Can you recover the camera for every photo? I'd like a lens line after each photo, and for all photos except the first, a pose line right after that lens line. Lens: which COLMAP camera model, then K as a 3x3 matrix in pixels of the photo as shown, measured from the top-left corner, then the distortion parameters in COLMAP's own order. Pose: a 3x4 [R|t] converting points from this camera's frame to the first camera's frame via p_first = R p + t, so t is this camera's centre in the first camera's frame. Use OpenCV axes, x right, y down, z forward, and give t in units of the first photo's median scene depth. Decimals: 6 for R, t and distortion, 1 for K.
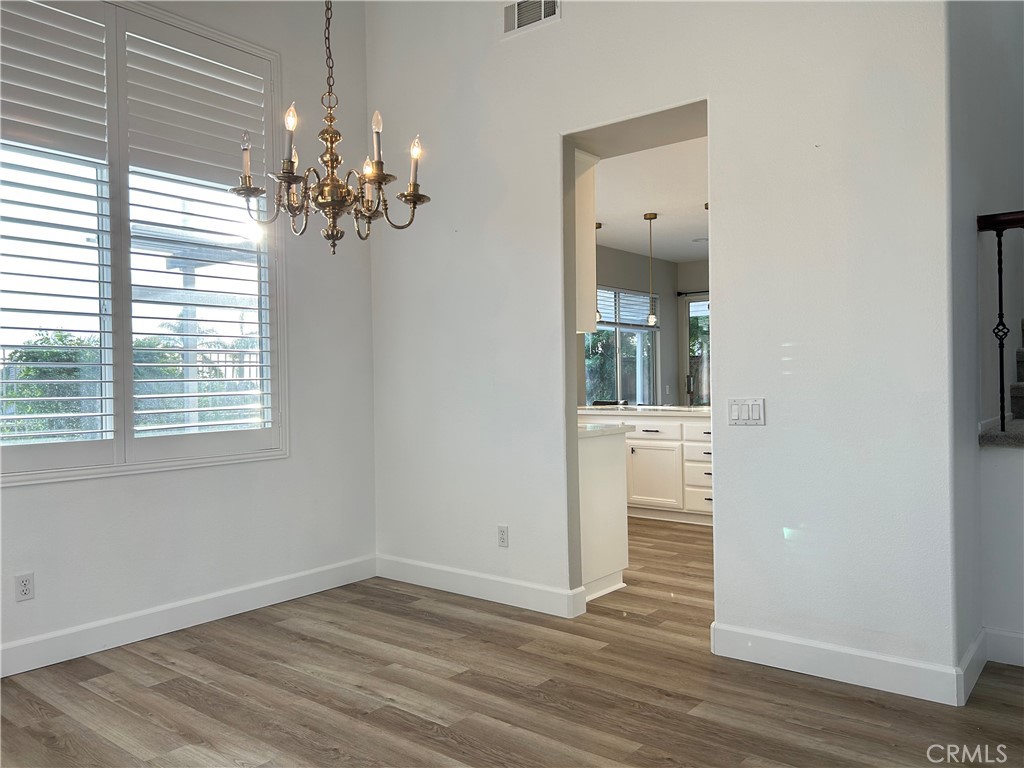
lens RADIAL K [[765.8, 0, 512.0], [0, 765.8, 384.0], [0, 0, 1]] dist [0.101690, -0.124492]
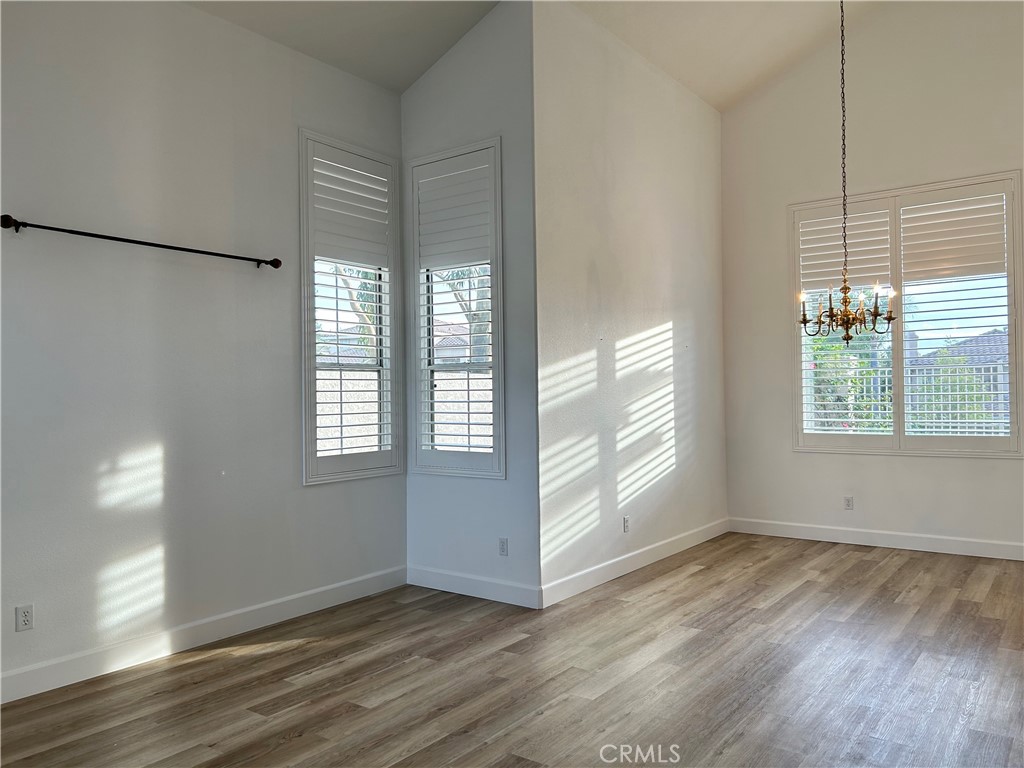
lens RADIAL K [[765.8, 0, 512.0], [0, 765.8, 384.0], [0, 0, 1]] dist [0.101690, -0.124492]
pose [[0.037410, 0.001204, -0.999299, 1.546398], [0.012135, 0.999925, 0.001659, -0.075870], [0.999226, -0.012188, 0.037392, 0.041233]]
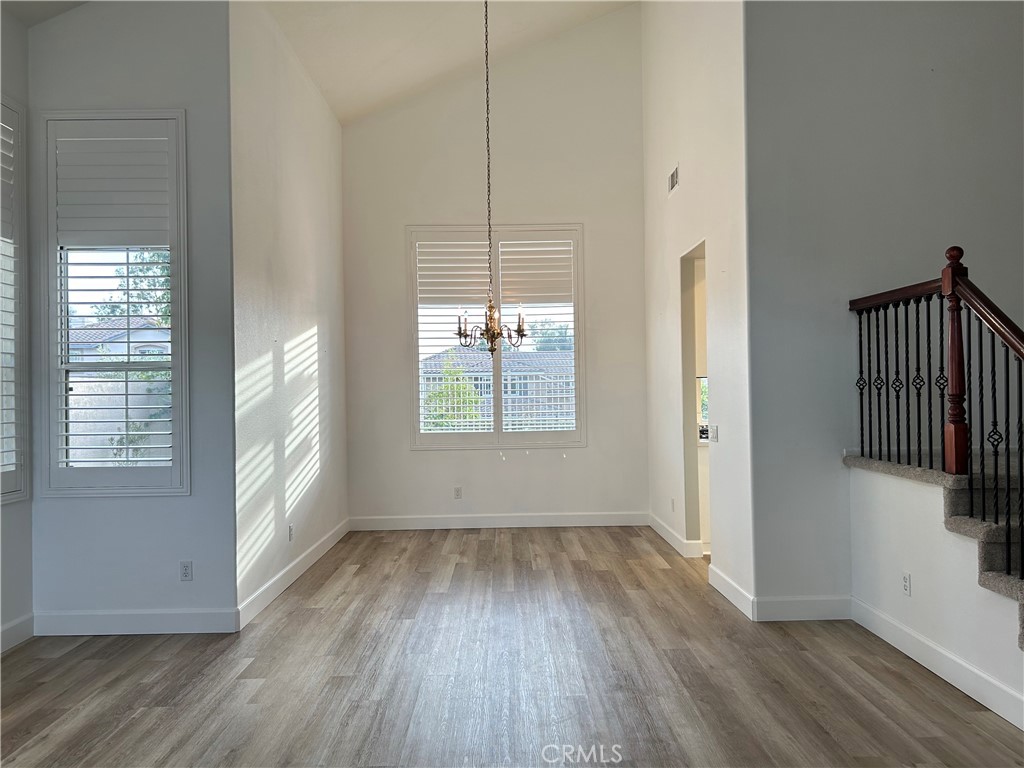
lens RADIAL K [[767.5, 0, 512.0], [0, 767.5, 384.0], [0, 0, 1]] dist [0.010969, 0.001076]
pose [[0.628285, -0.003159, -0.777977, 1.422081], [0.004834, 0.999988, -0.000157, -0.076663], [0.777968, -0.003662, 0.628293, -0.368271]]
